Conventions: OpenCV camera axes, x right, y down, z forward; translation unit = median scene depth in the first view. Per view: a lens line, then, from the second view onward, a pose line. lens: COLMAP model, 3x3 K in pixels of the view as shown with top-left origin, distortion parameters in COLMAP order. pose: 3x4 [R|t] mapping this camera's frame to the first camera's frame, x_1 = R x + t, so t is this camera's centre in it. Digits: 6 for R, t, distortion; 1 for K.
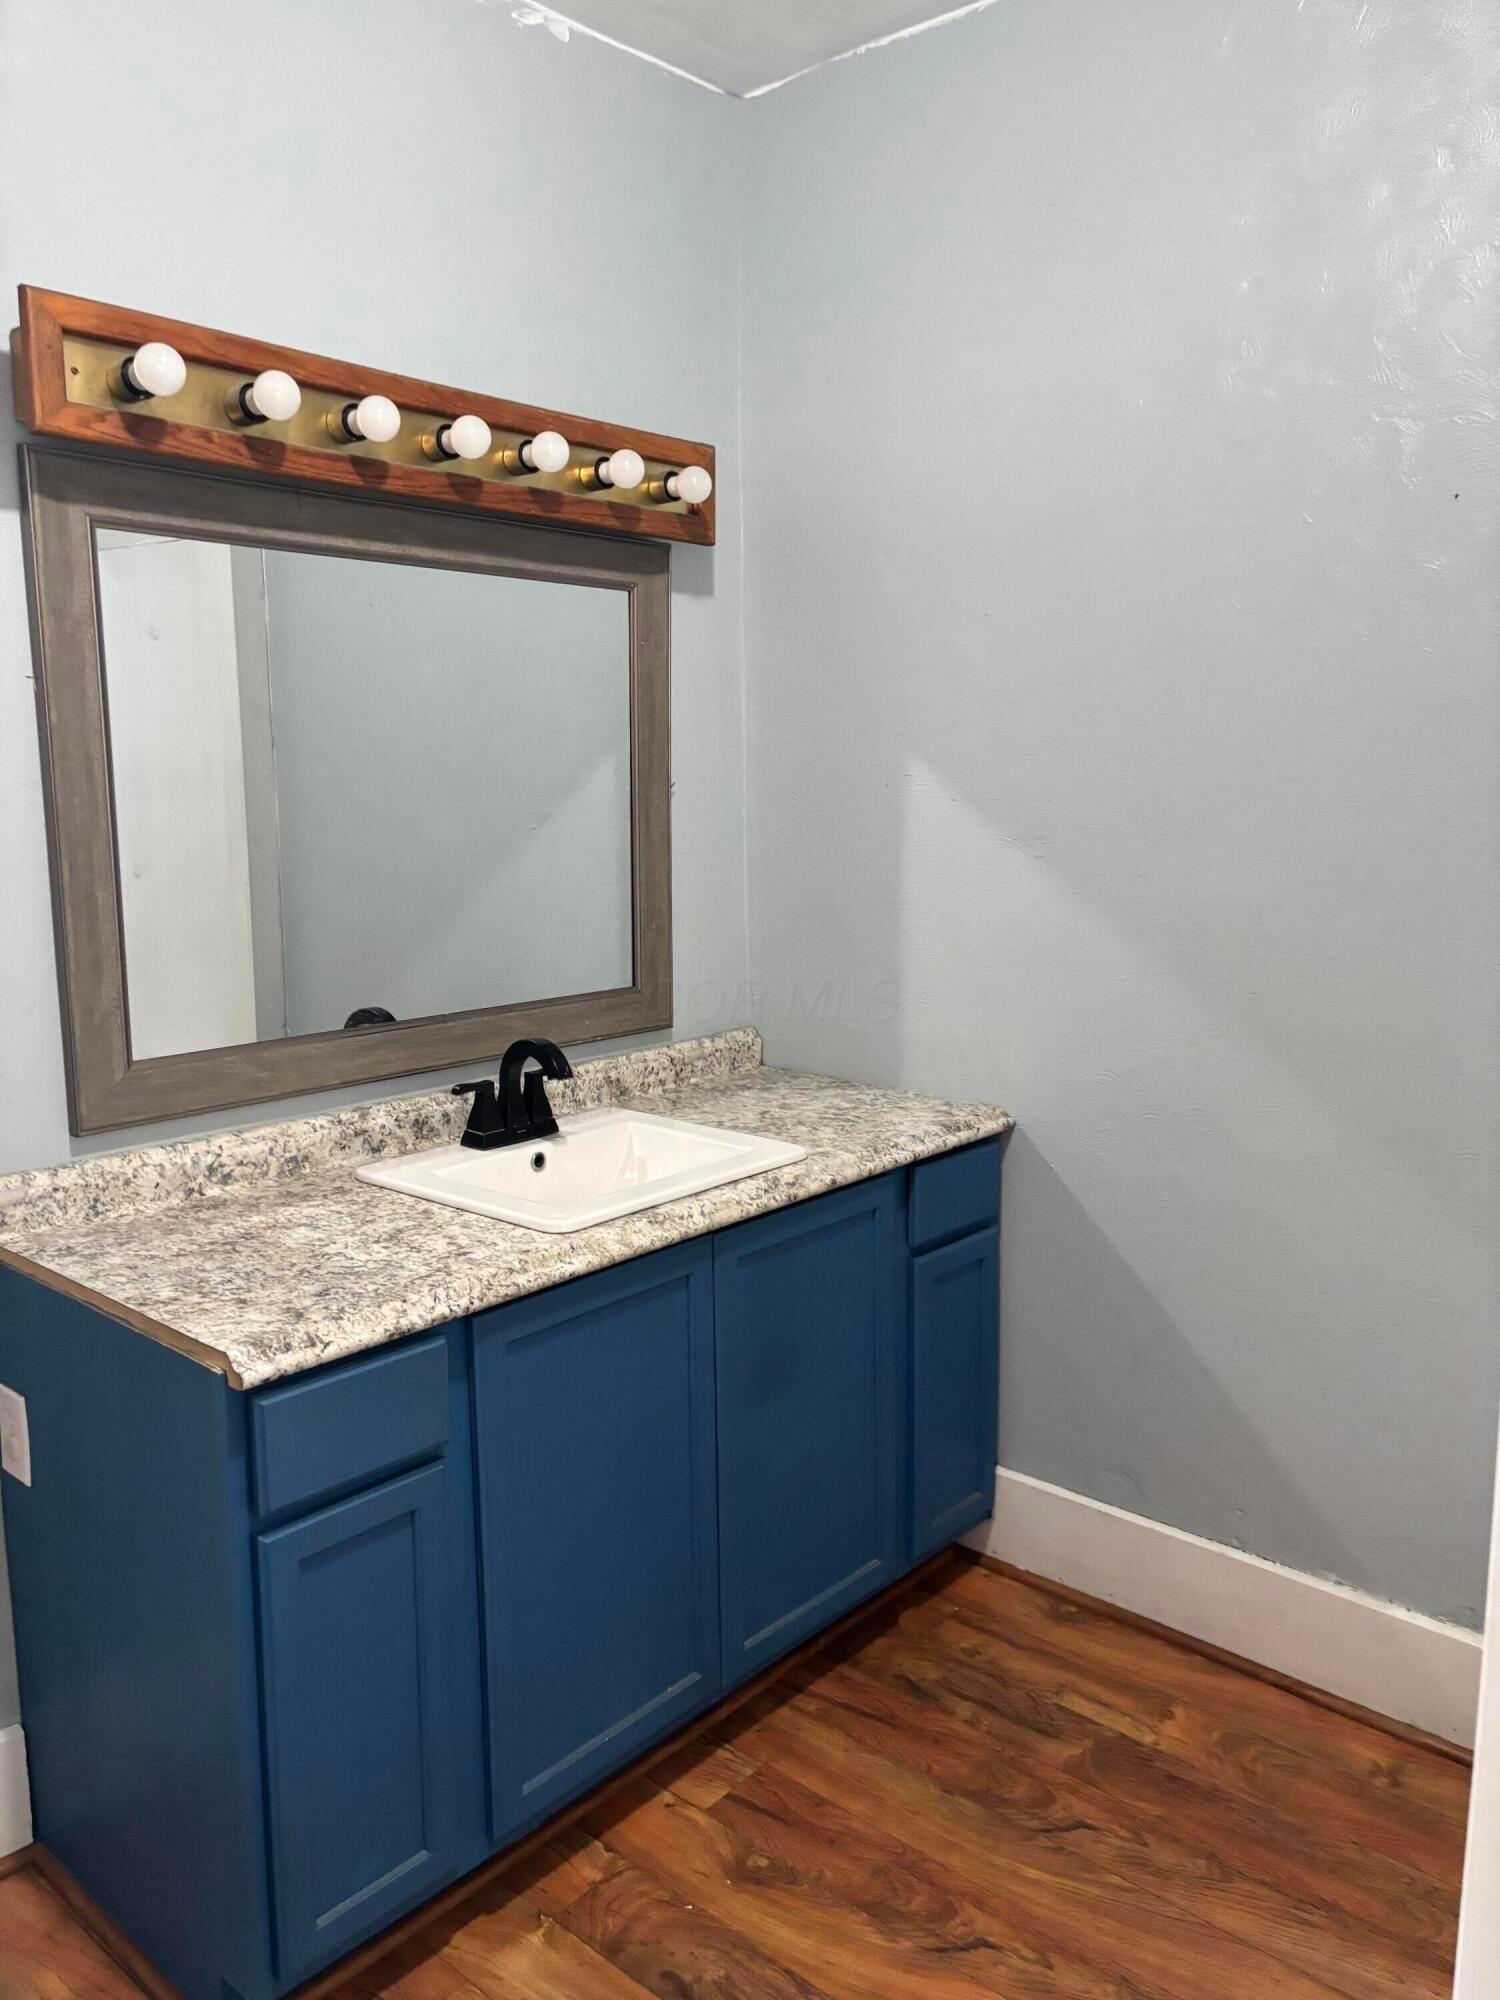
lens RADIAL K [[1496.6, 0, 750.0], [0, 1496.6, 1000.0], [0, 0, 1]] dist [0.063956, -0.085219]
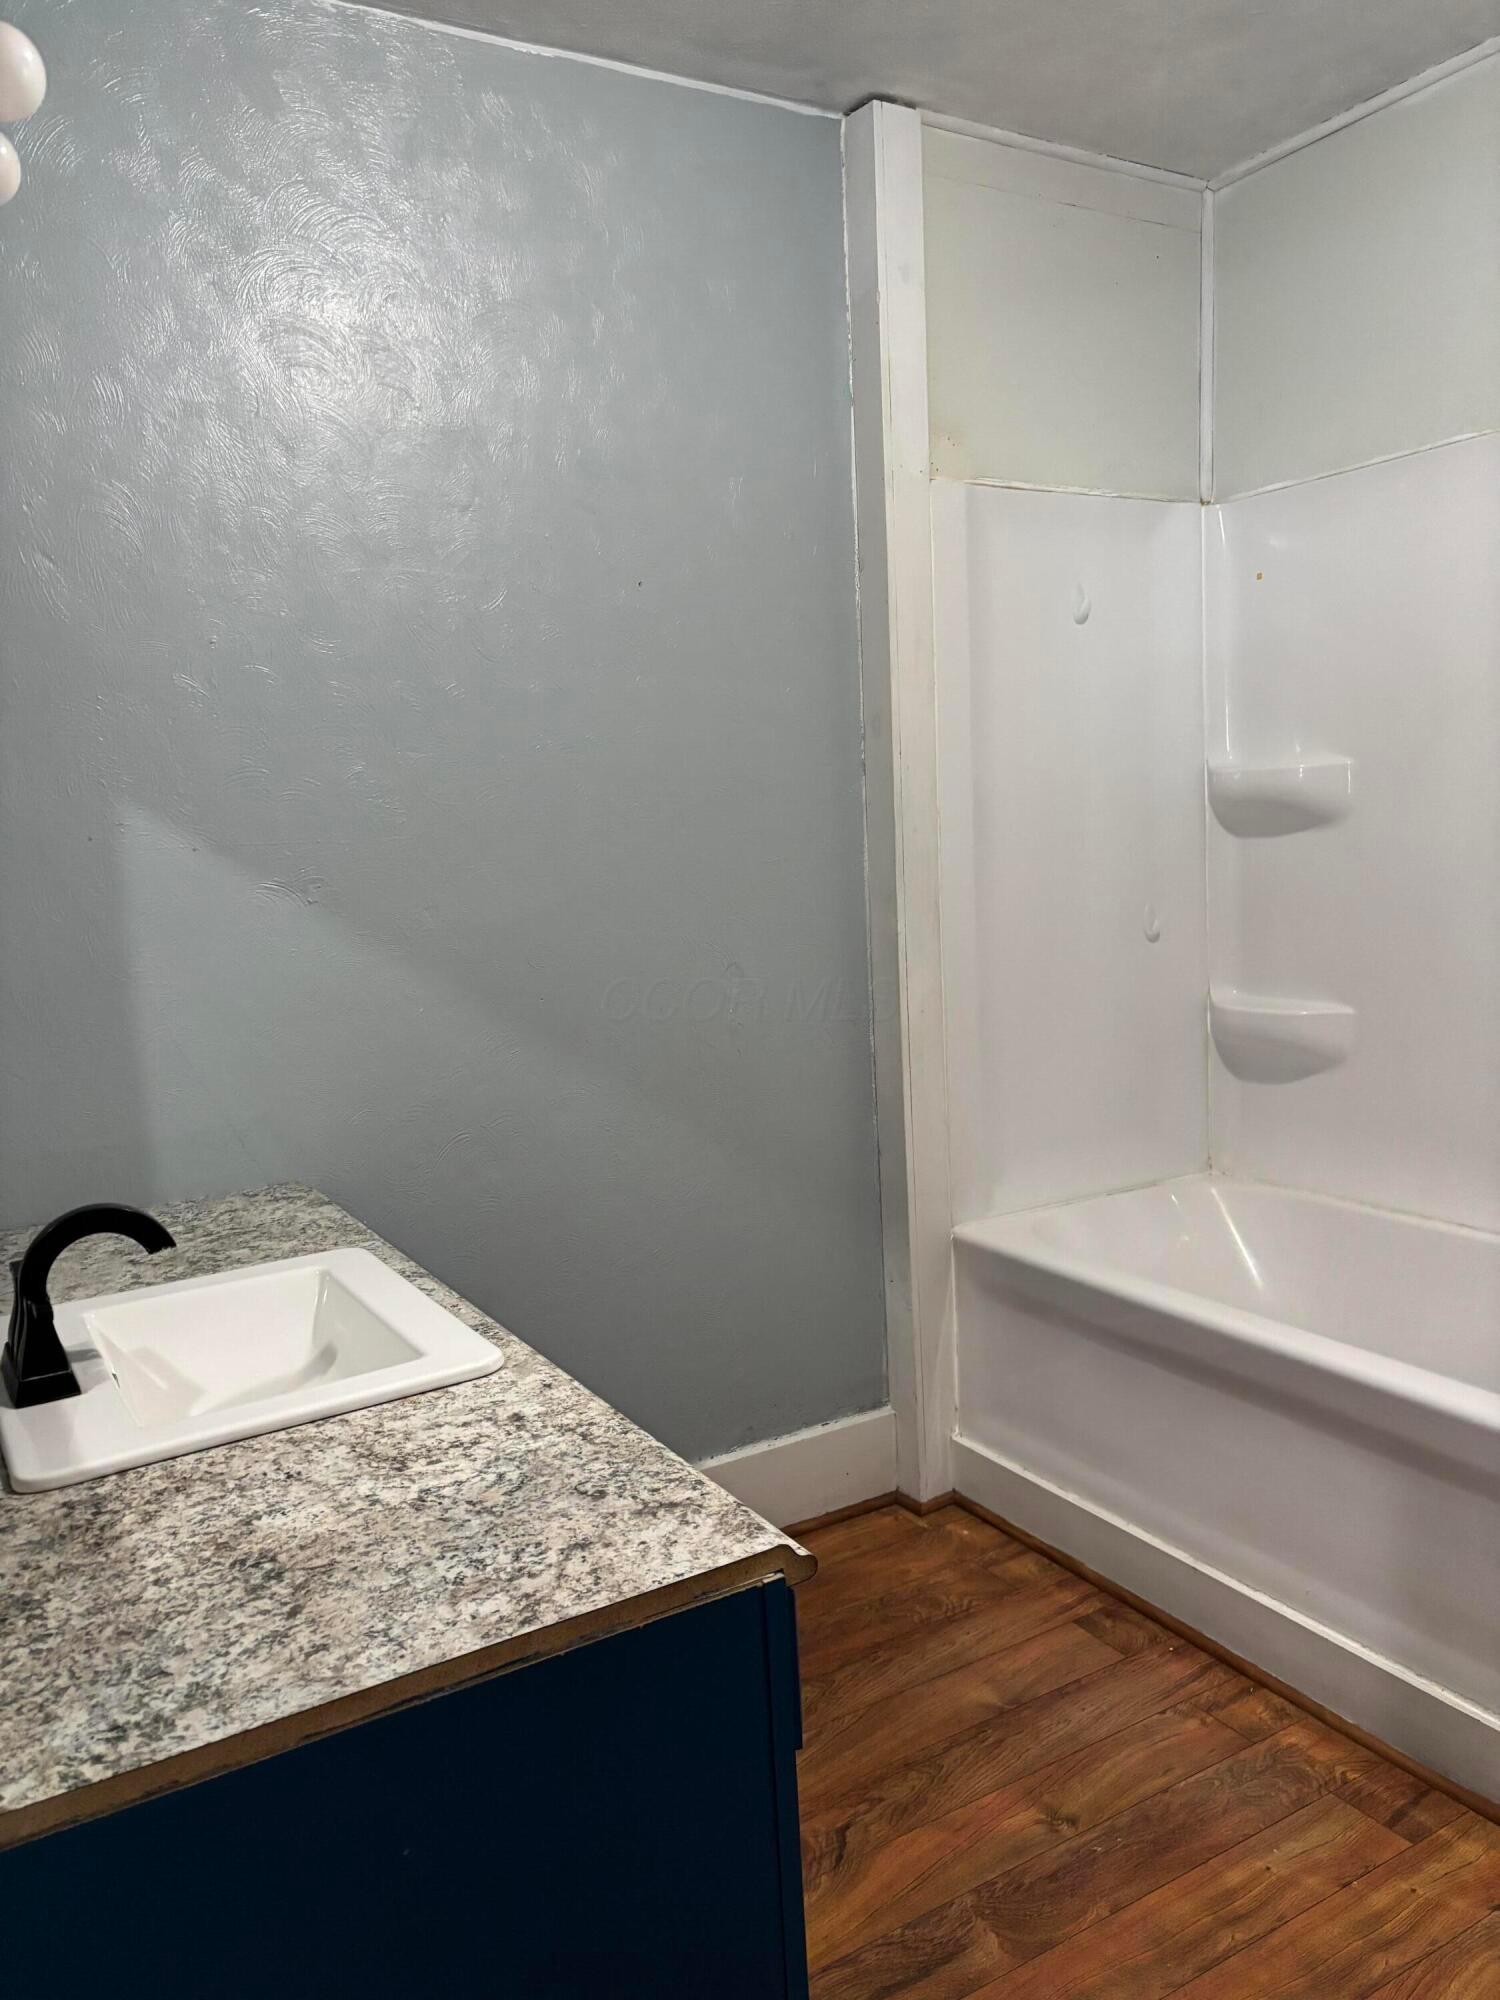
lens RADIAL K [[1496.6, 0, 750.0], [0, 1496.6, 1000.0], [0, 0, 1]] dist [0.063956, -0.085219]
pose [[0.295104, -0.127097, 0.946974, -0.841642], [0.194060, 0.978428, 0.070844, -0.067445], [-0.935550, 0.162864, 0.313403, 0.612731]]
